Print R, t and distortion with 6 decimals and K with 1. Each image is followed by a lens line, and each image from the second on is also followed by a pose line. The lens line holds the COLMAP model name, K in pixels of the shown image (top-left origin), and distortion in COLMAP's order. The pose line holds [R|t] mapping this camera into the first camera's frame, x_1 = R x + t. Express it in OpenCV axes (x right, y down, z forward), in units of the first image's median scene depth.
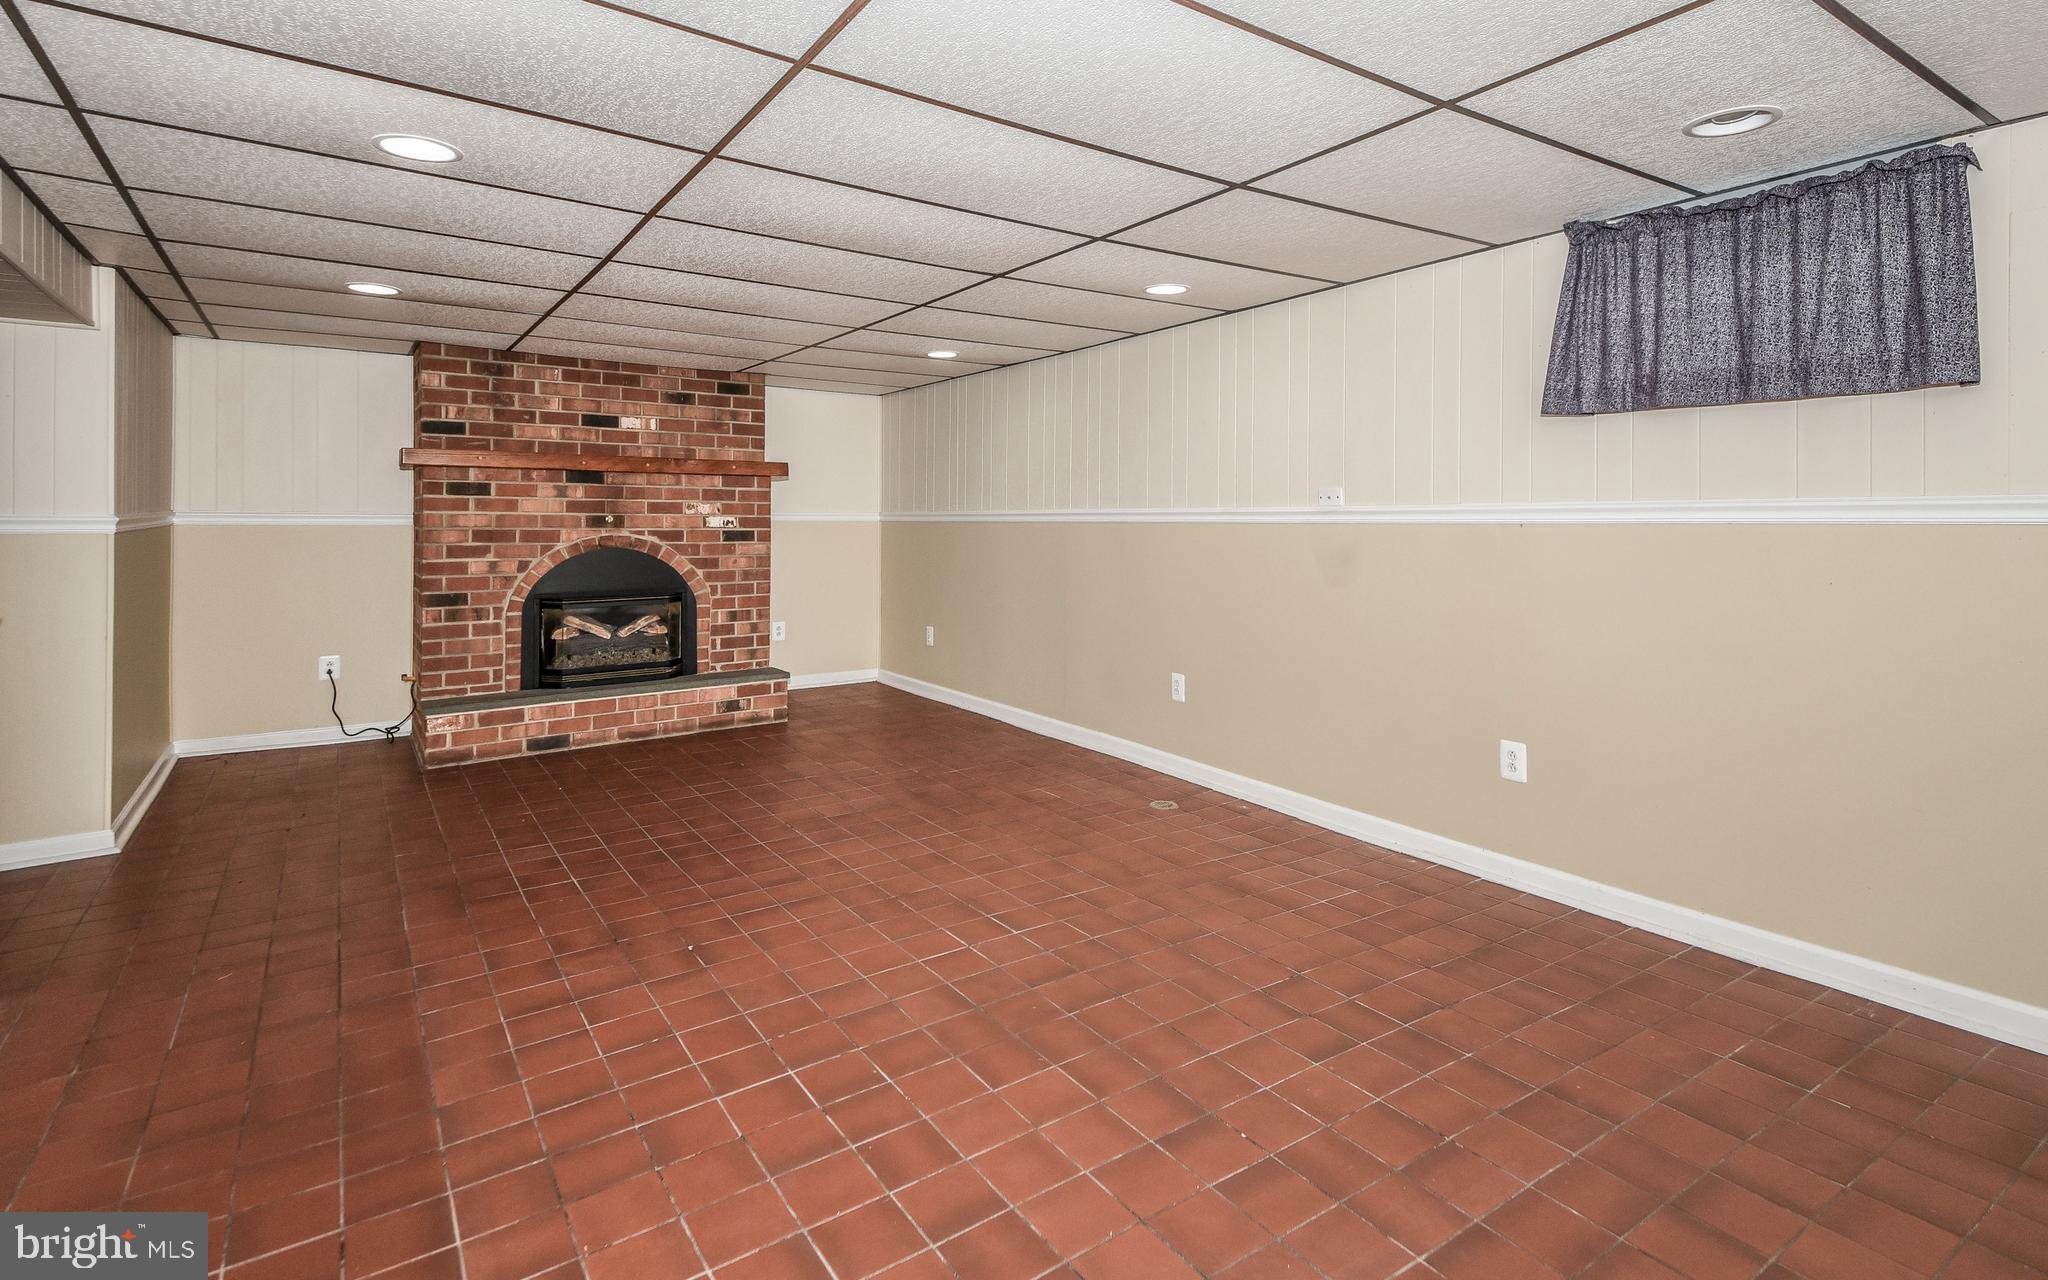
lens RADIAL K [[956.6, 0, 1024.0], [0, 956.6, 640.0], [0, 0, 1]] dist [0.031093, 0.000032]
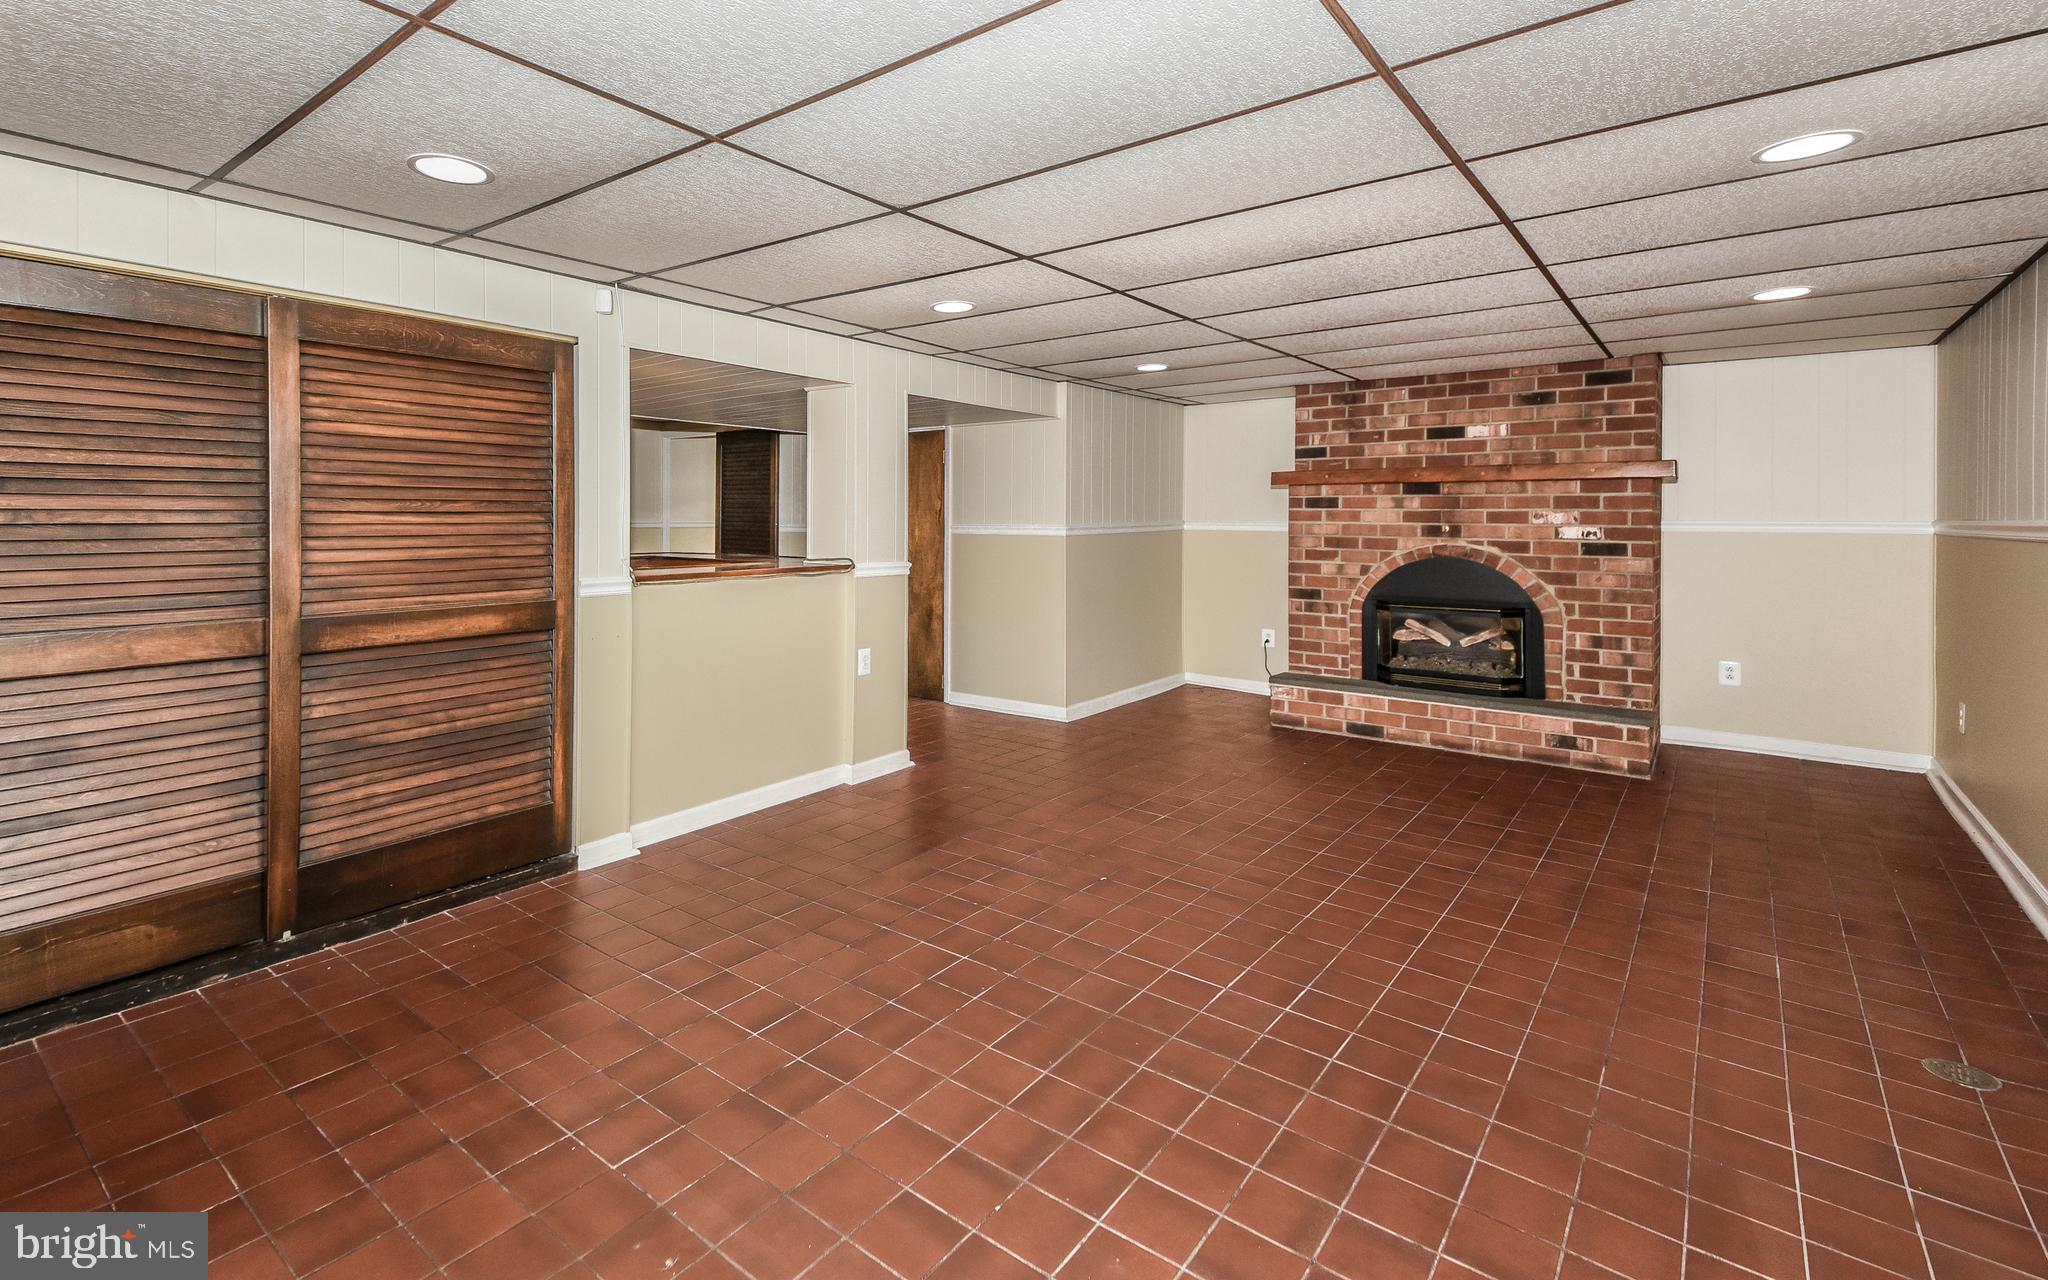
lens RADIAL K [[912.4, 0, 976.3], [0, 912.4, 646.4], [0, 0, 1]] dist [0.017366, -0.000228]
pose [[0.273101, 0.137122, -0.952163, 0.375038], [-0.126503, 0.986313, 0.105756, -0.042809], [0.953631, 0.091569, 0.286709, 0.261484]]
